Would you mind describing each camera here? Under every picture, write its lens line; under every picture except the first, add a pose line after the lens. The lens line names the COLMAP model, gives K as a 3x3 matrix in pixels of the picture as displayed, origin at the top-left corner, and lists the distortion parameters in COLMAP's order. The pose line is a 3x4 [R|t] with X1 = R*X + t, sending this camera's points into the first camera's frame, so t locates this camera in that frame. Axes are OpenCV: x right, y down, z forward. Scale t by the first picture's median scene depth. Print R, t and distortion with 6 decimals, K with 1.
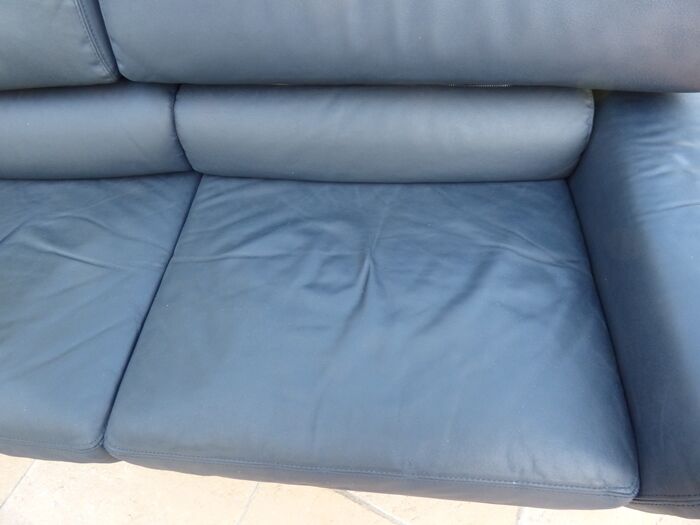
lens RADIAL K [[418.4, 0, 350.4], [0, 418.4, 250.8], [0, 0, 1]] dist [-0.018425, -0.000996]
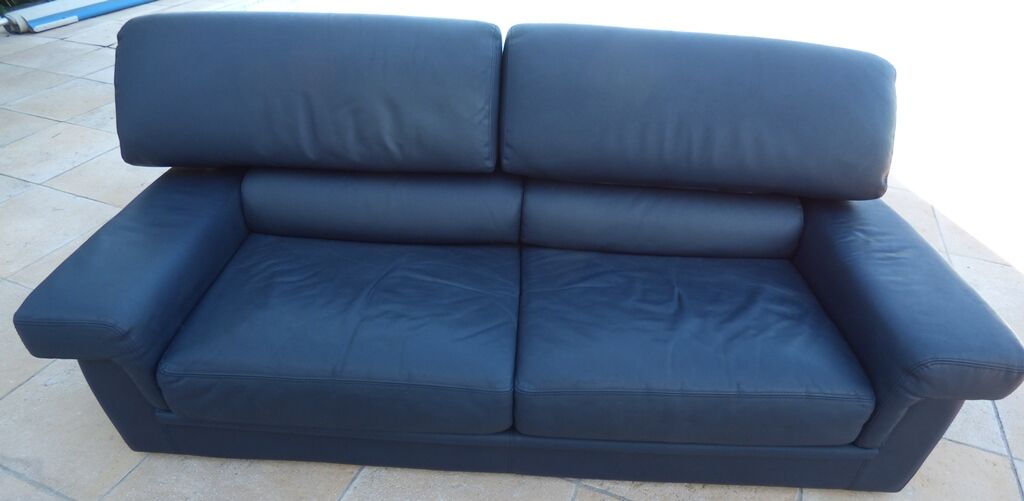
lens RADIAL K [[589.3, 0, 514.8], [0, 589.3, 288.0], [0, 0, 1]] dist [-0.000157, 0.001020]
pose [[0.991065, 0.058186, 0.120019, -0.692107], [-0.010169, 0.930173, -0.366981, 0.707637], [-0.132992, 0.362482, 0.922453, -0.752362]]
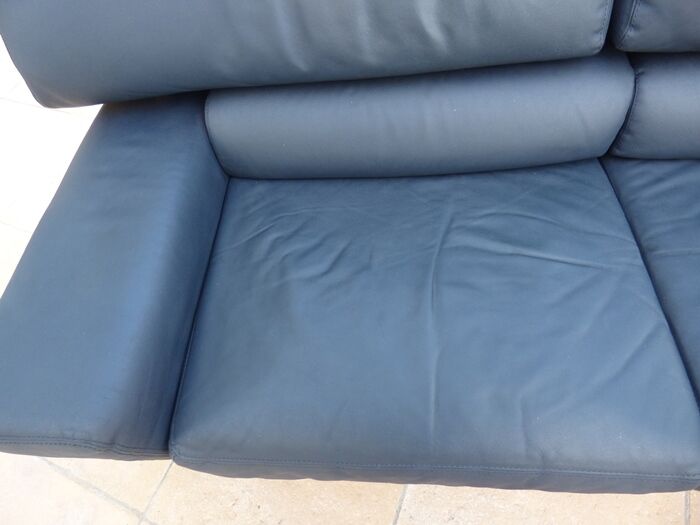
lens RADIAL K [[406.1, 0, 351.5], [0, 406.1, 245.8], [0, 0, 1]] dist [-0.005114, -0.001099]
pose [[0.998137, -0.060920, 0.003437, -1.075721], [0.060938, 0.998127, -0.005395, -0.030579], [-0.003102, 0.005595, 0.999980, 0.146649]]
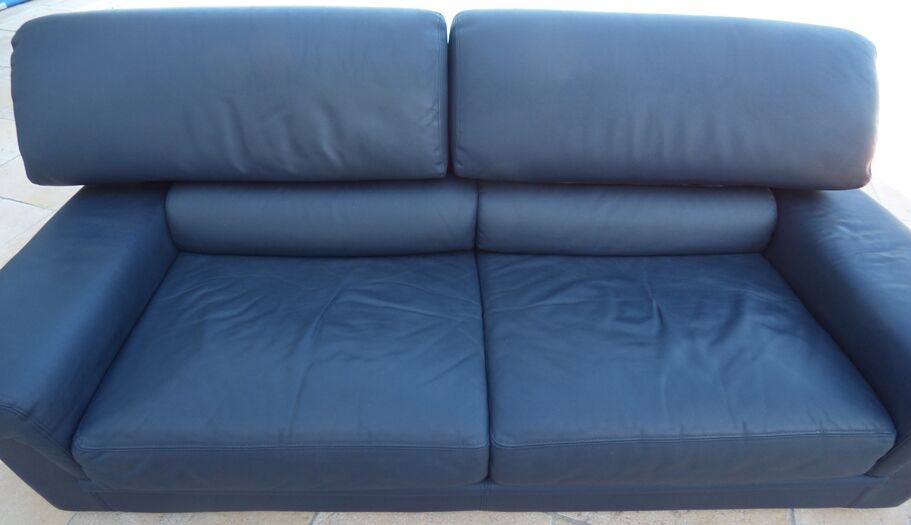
lens RADIAL K [[525.3, 0, 454.7], [0, 525.3, 244.3], [0, 0, 1]] dist [0.000115, -0.001538]
pose [[0.988717, 0.007519, 0.149605, -0.758900], [0.043556, 0.941156, -0.335154, 0.347763], [-0.143321, 0.337889, 0.930210, -0.481732]]
